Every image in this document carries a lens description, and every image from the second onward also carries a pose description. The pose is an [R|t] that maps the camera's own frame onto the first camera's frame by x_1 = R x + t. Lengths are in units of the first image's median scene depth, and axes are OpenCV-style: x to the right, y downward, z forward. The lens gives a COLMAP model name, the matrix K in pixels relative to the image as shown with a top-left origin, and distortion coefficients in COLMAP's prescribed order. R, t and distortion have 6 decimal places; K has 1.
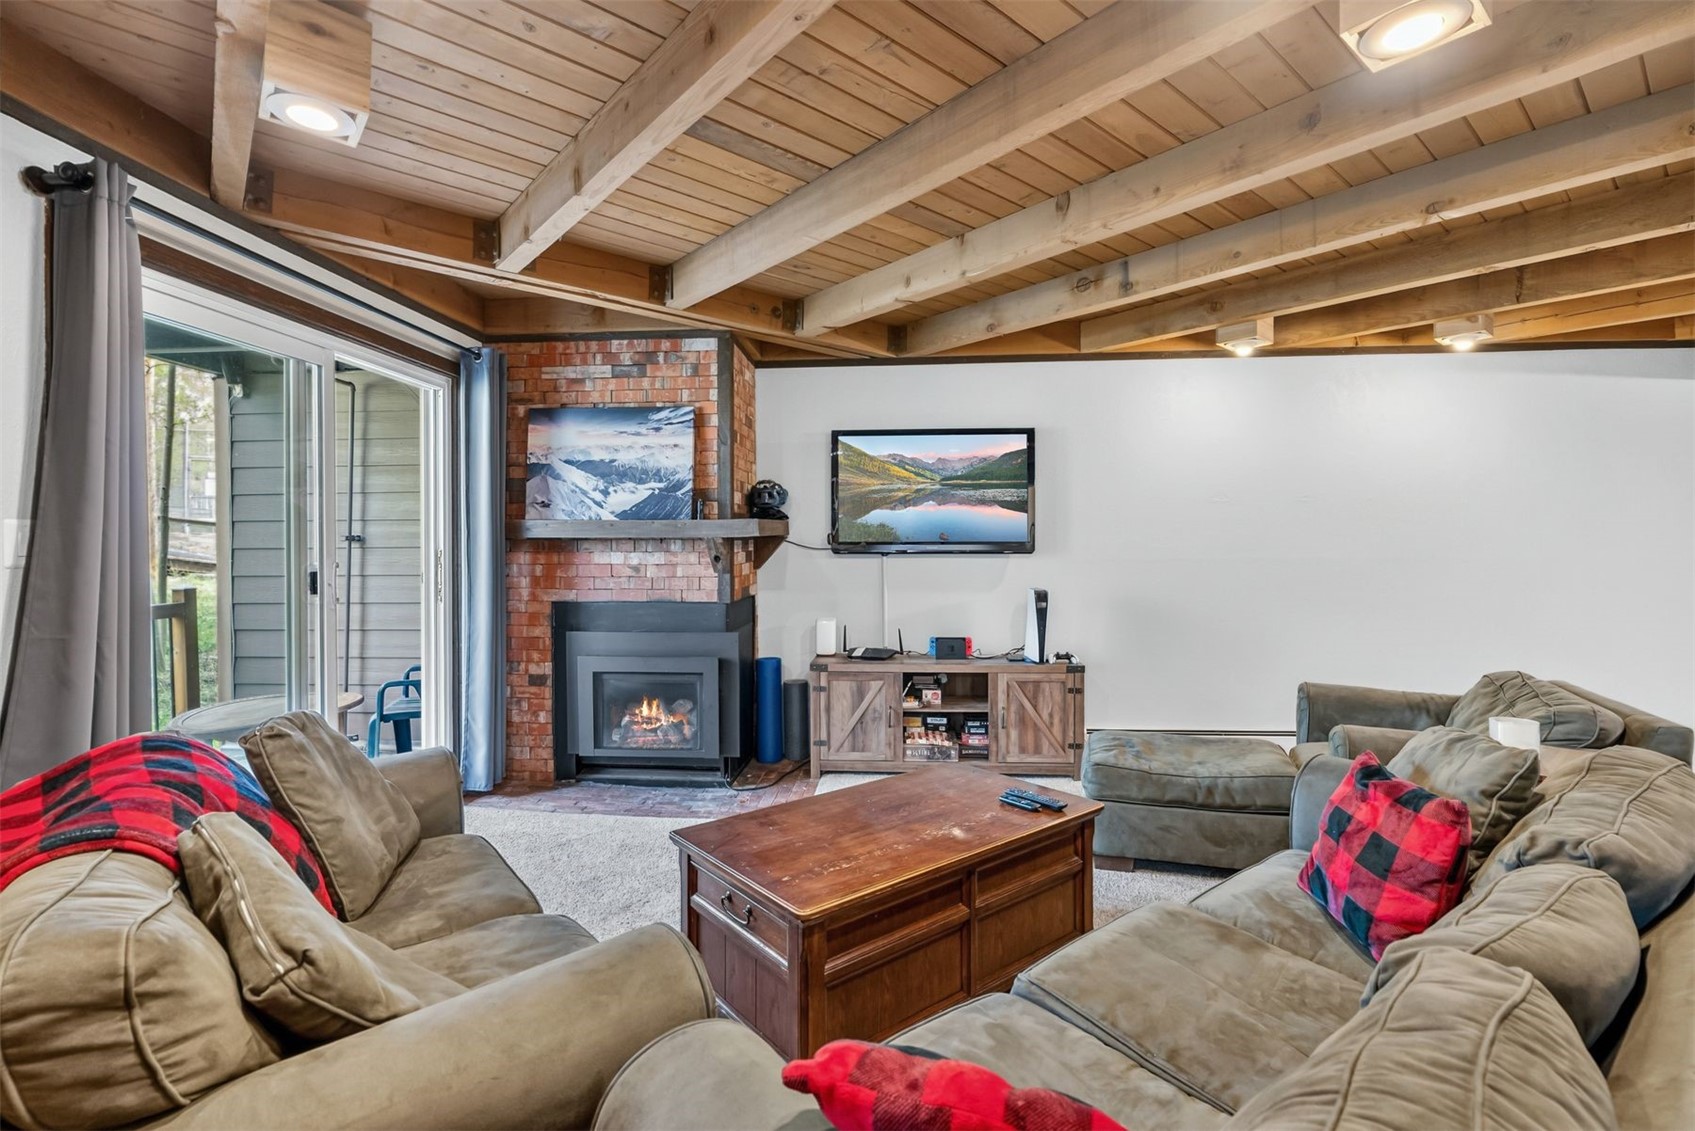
lens RADIAL K [[757.7, 0, 855.3], [0, 757.7, 570.0], [0, 0, 1]] dist [-0.005146, 0.000001]
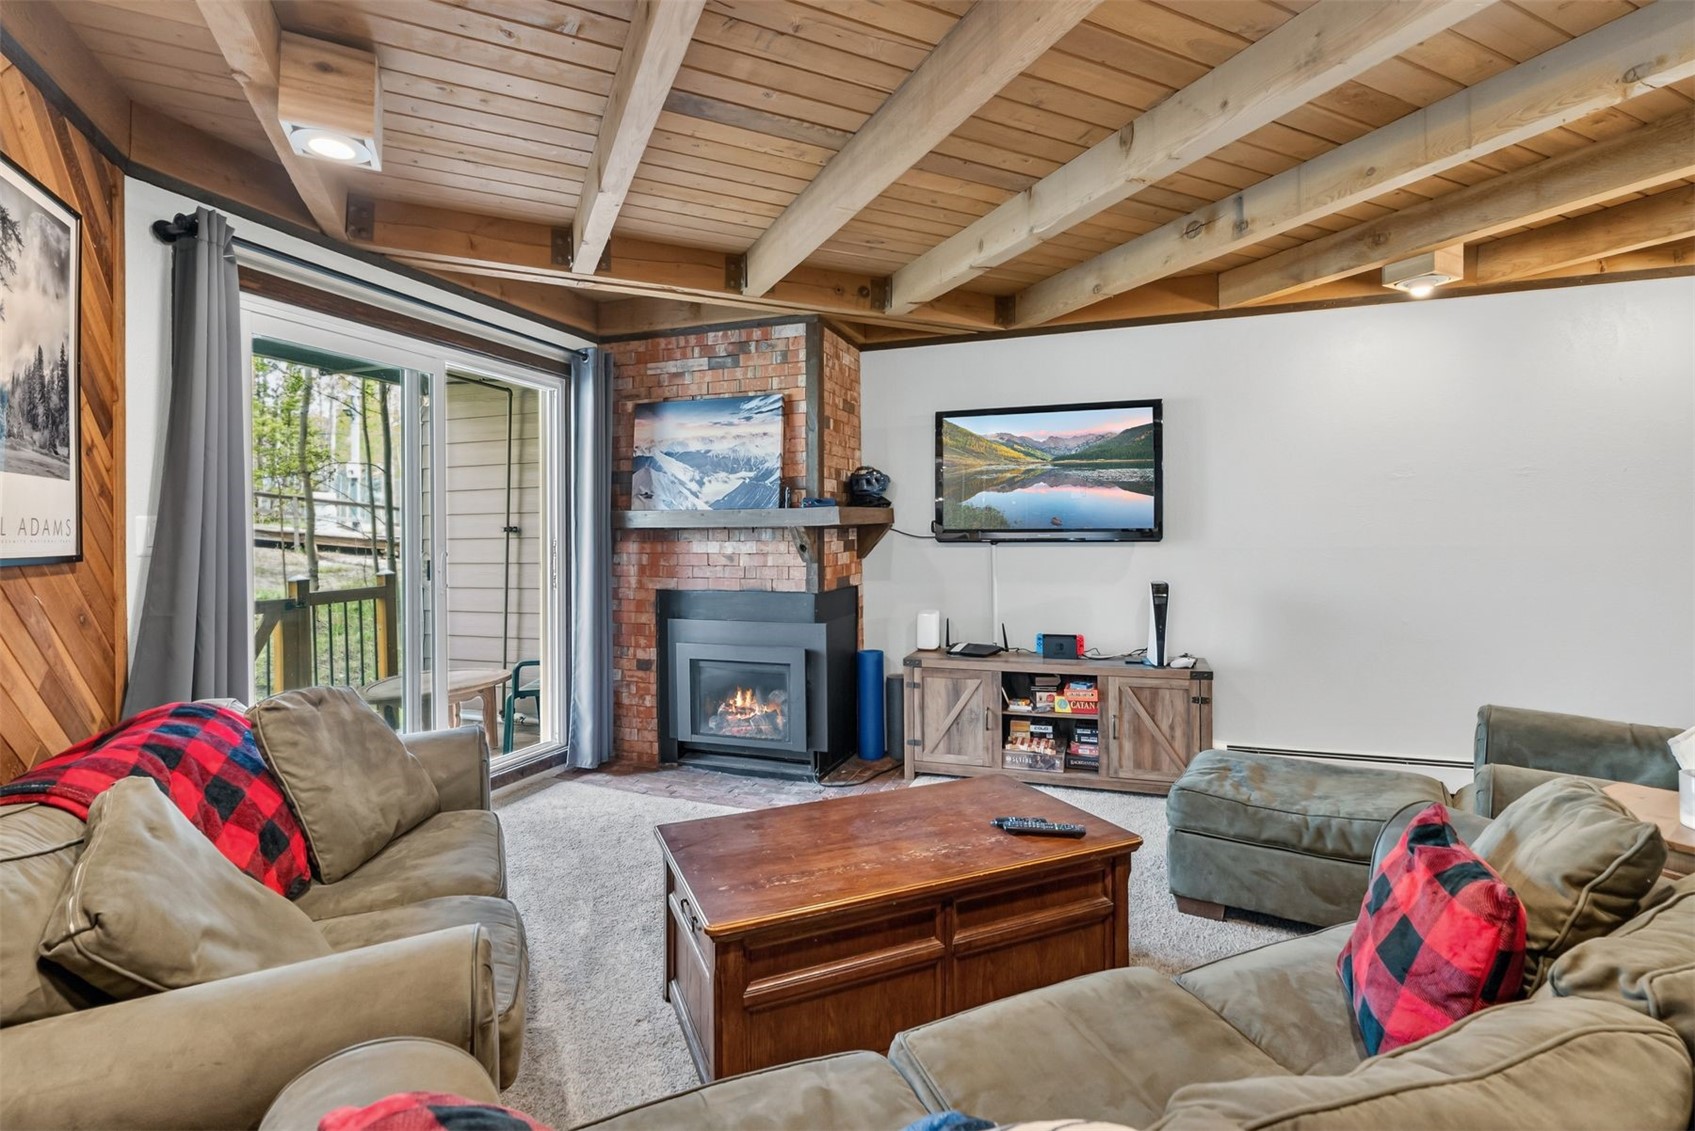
lens RADIAL K [[774.7, 0, 848.6], [0, 774.7, 555.2], [0, 0, 1]] dist [-0.007996, 0.002193]
pose [[0.967242, 0.001465, -0.253851, 0.130368], [-0.002682, 0.999987, -0.004449, -0.001117], [0.253841, 0.004984, 0.967233, 0.046211]]
